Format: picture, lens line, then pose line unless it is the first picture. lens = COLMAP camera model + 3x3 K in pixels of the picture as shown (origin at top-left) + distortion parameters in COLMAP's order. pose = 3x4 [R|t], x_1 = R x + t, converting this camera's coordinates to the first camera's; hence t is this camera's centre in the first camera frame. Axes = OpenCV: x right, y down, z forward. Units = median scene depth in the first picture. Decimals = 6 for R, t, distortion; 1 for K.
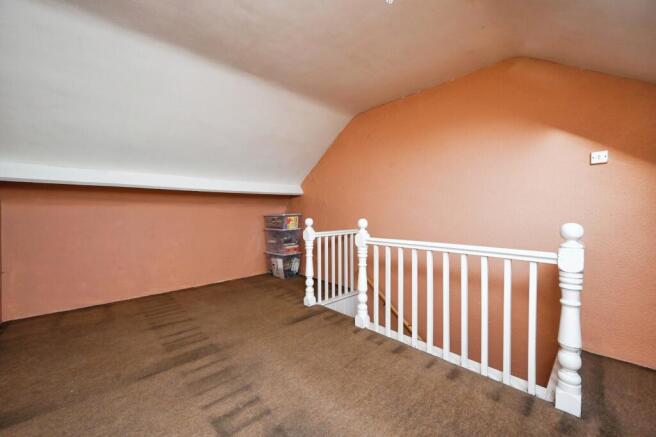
lens RADIAL K [[263.6, 0, 330.2], [0, 263.6, 211.8], [0, 0, 1]] dist [-0.000933, -0.000019]
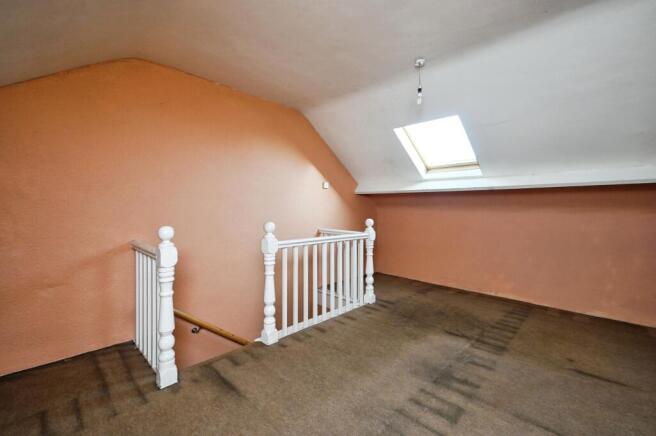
lens RADIAL K [[271.7, 0, 326.9], [0, 271.7, 215.3], [0, 0, 1]] dist [-0.015617, 0.000026]
pose [[-0.025087, -0.008617, 0.999648, -0.912257], [0.003636, 0.999955, 0.008711, -0.002890], [-0.999679, 0.003854, -0.025055, 0.952466]]
